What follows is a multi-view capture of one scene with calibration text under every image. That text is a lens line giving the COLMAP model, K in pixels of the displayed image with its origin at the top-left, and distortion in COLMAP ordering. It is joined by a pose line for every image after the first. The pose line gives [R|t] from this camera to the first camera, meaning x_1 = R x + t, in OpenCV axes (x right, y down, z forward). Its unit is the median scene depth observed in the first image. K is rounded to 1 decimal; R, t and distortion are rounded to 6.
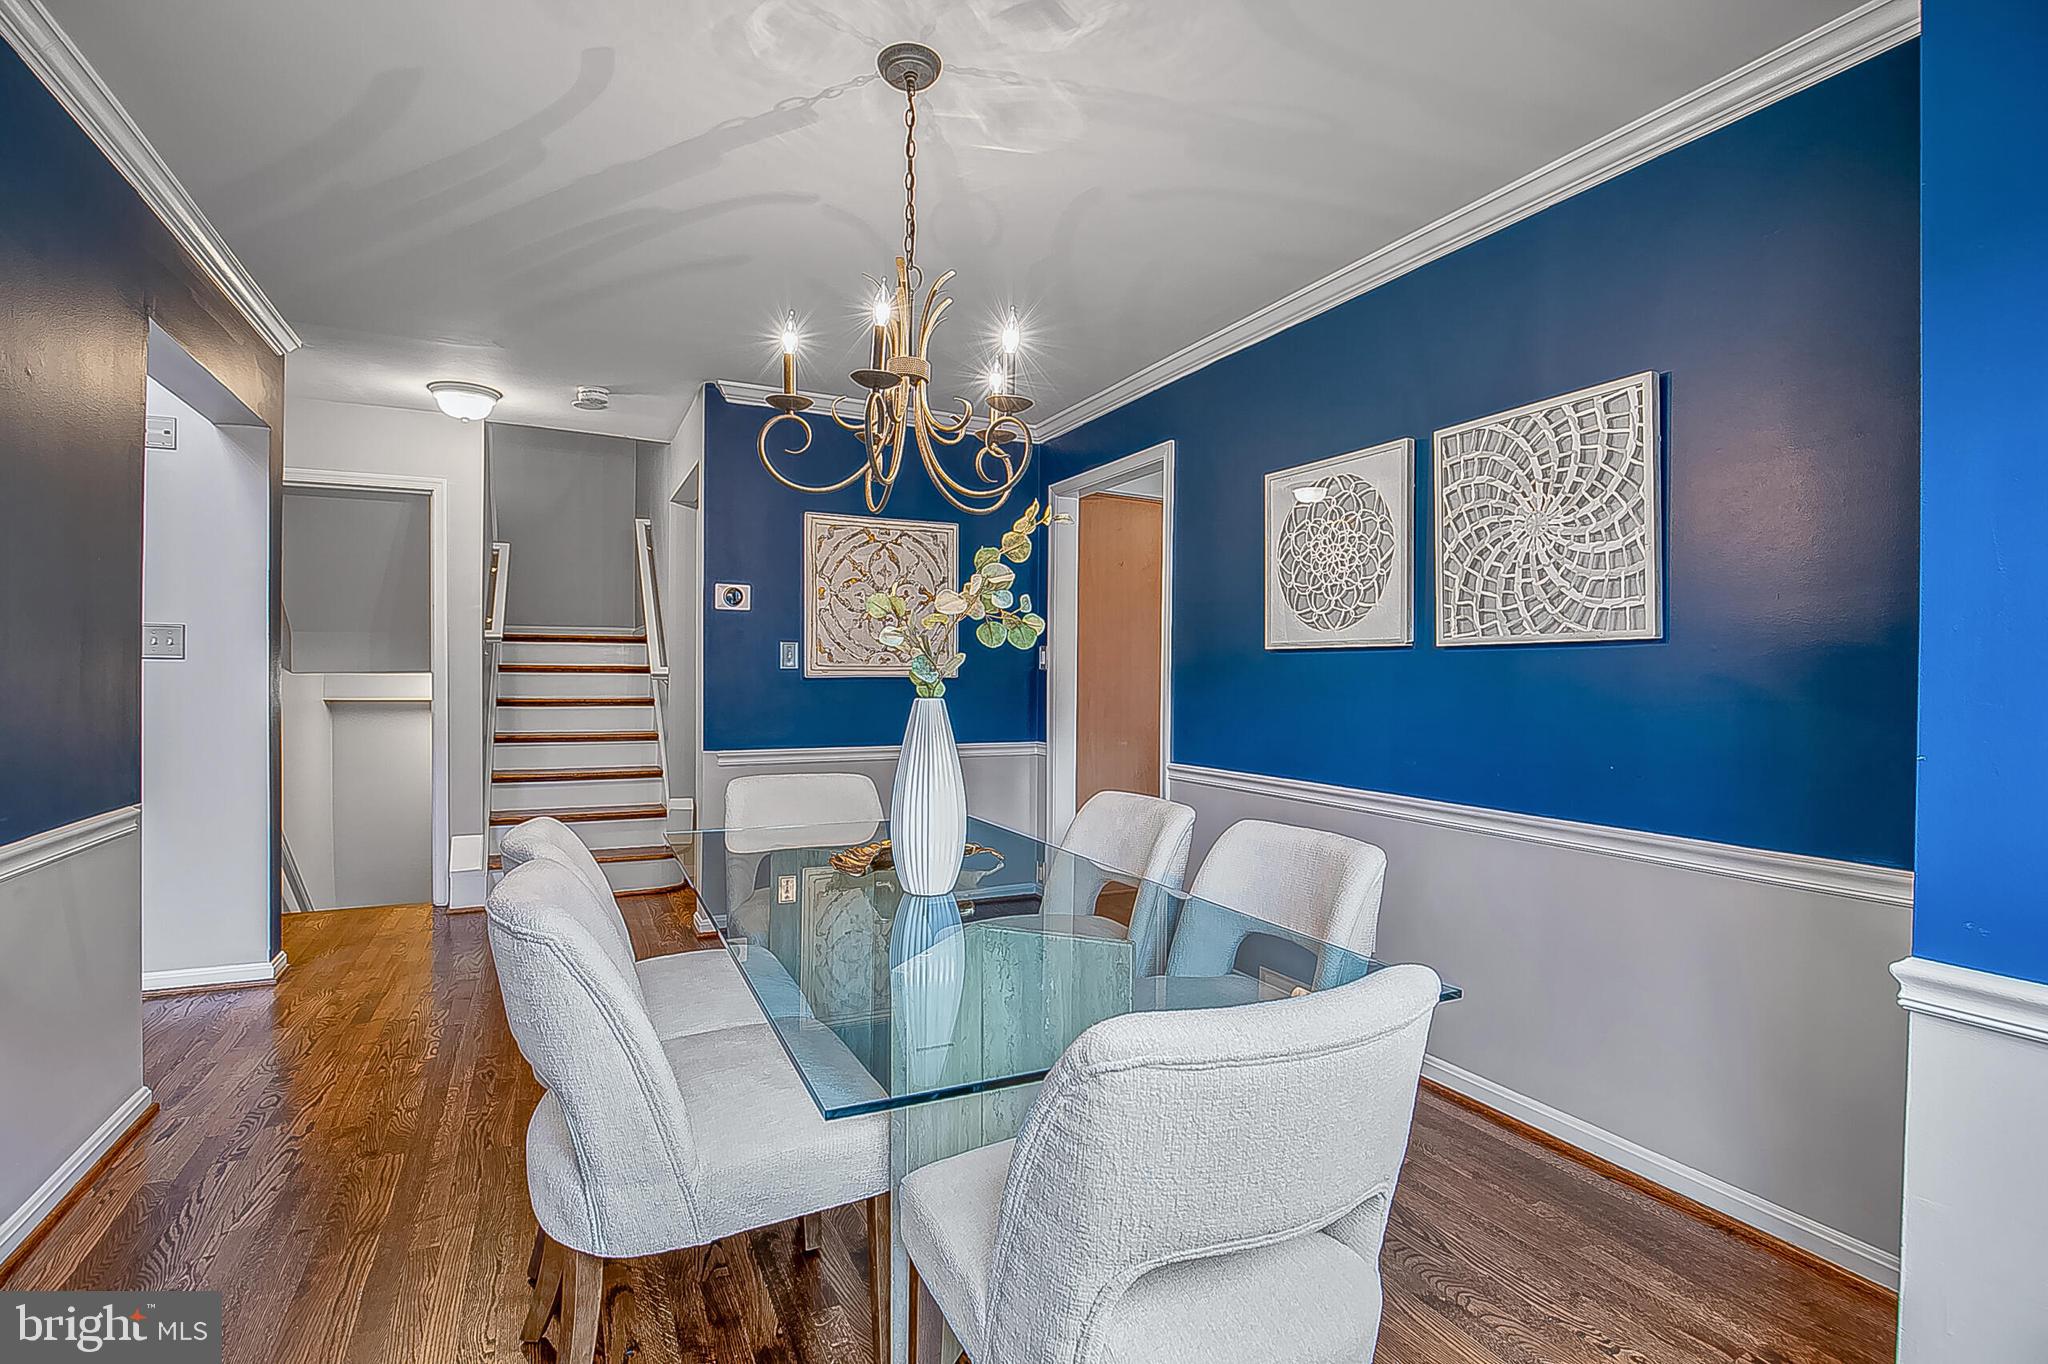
lens RADIAL K [[935.5, 0, 1024.6], [0, 935.5, 682.3], [0, 0, 1]] dist [-0.033058, 0.003311]
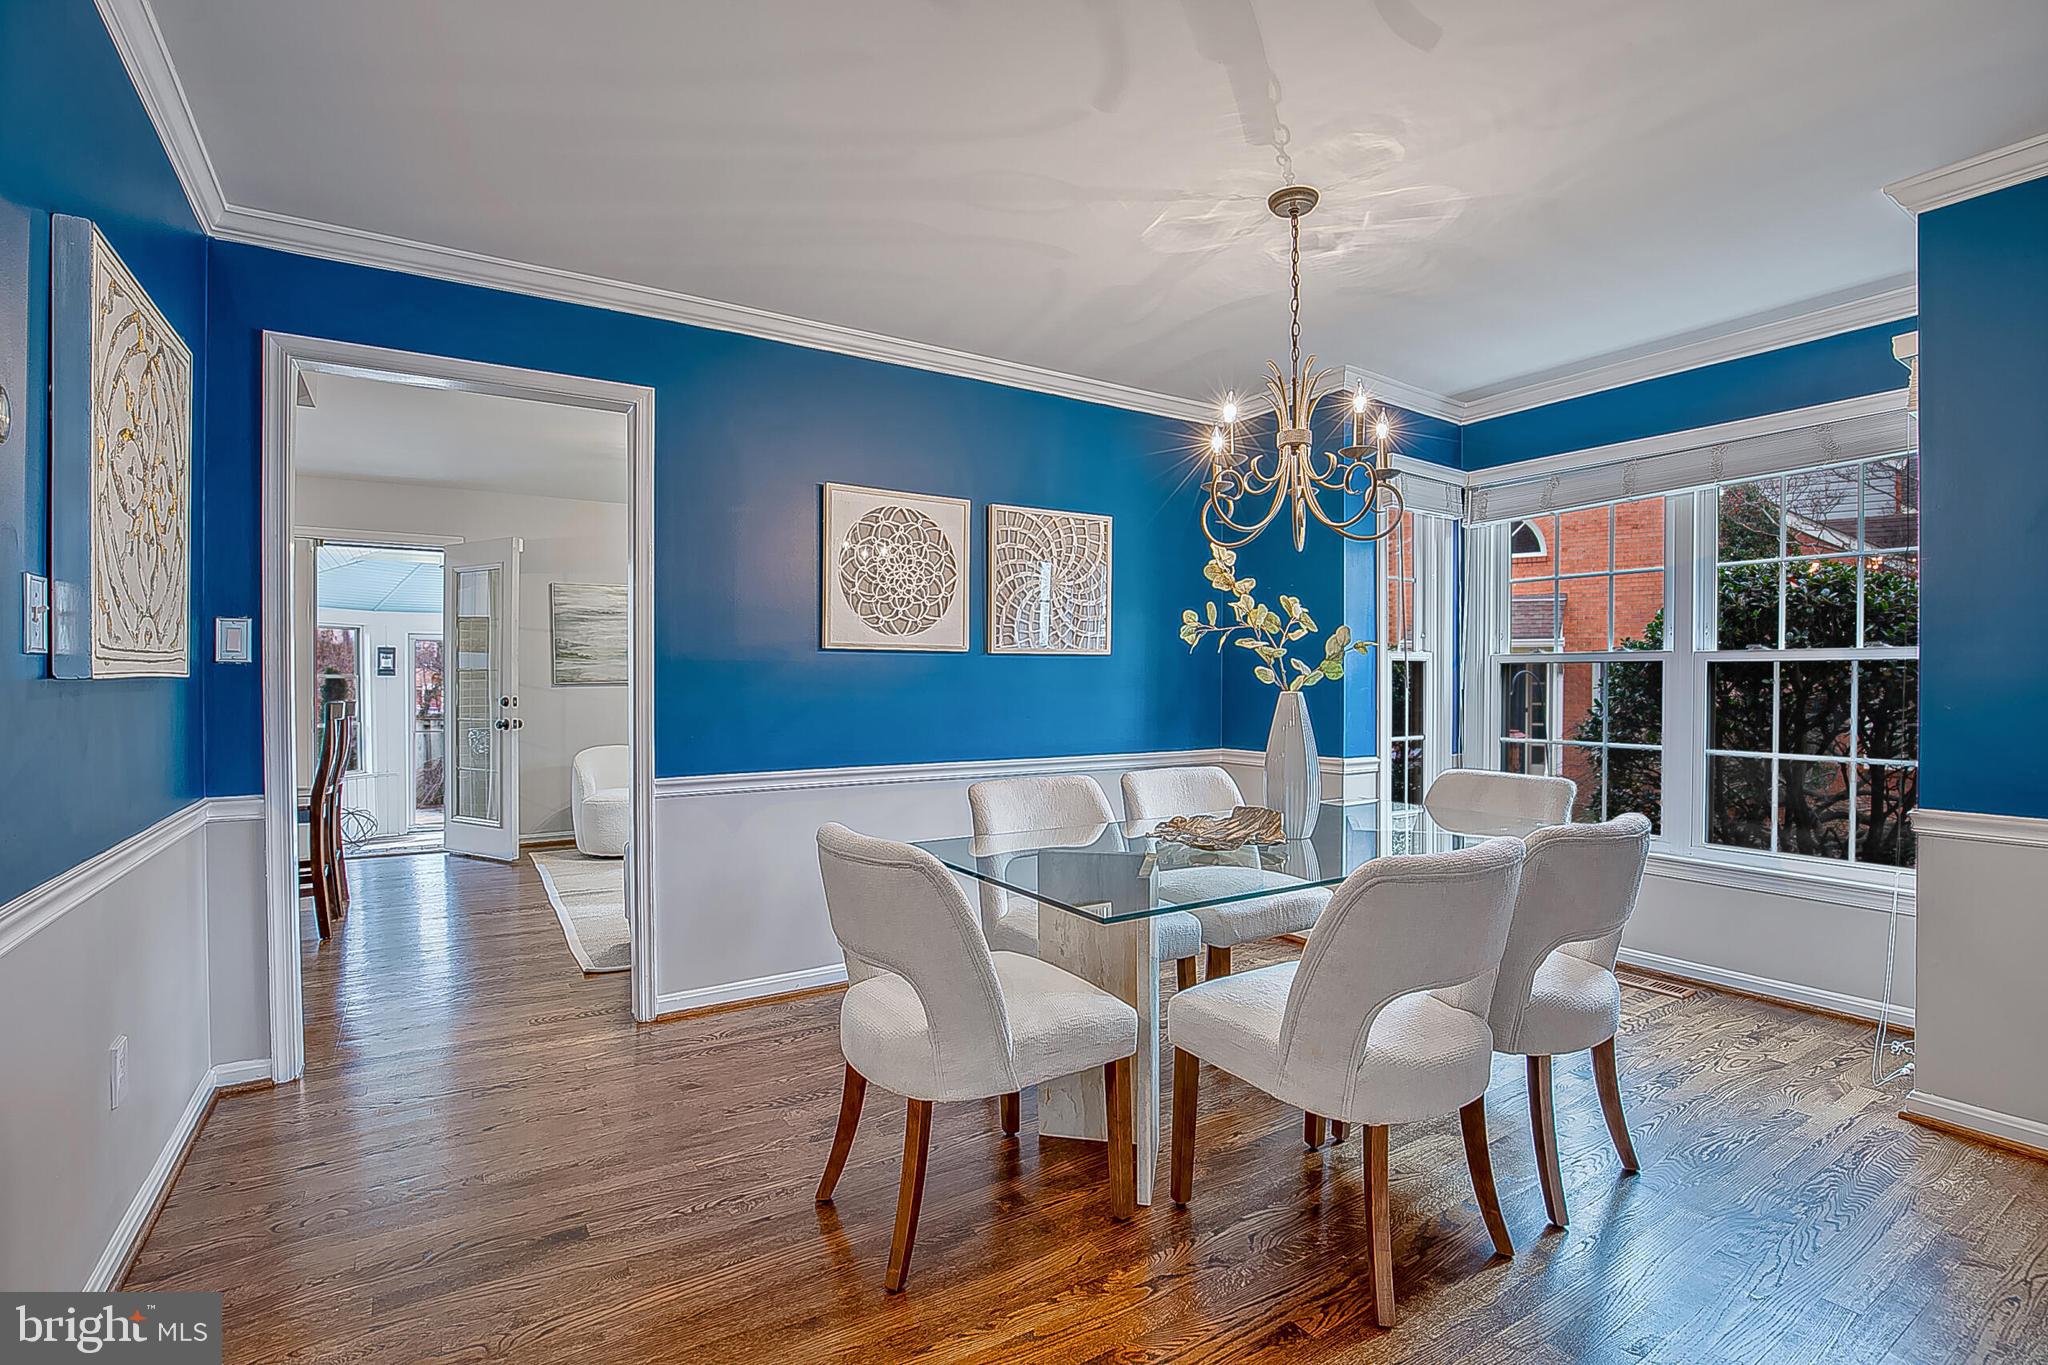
lens RADIAL K [[935.5, 0, 1022.9], [0, 935.5, 687.4], [0, 0, 1]] dist [-0.033058, 0.003311]
pose [[-0.092343, -0.010787, 0.995669, -1.025218], [0.007643, 0.999904, 0.011542, -0.002254], [-0.995698, 0.008676, -0.092252, 1.109466]]
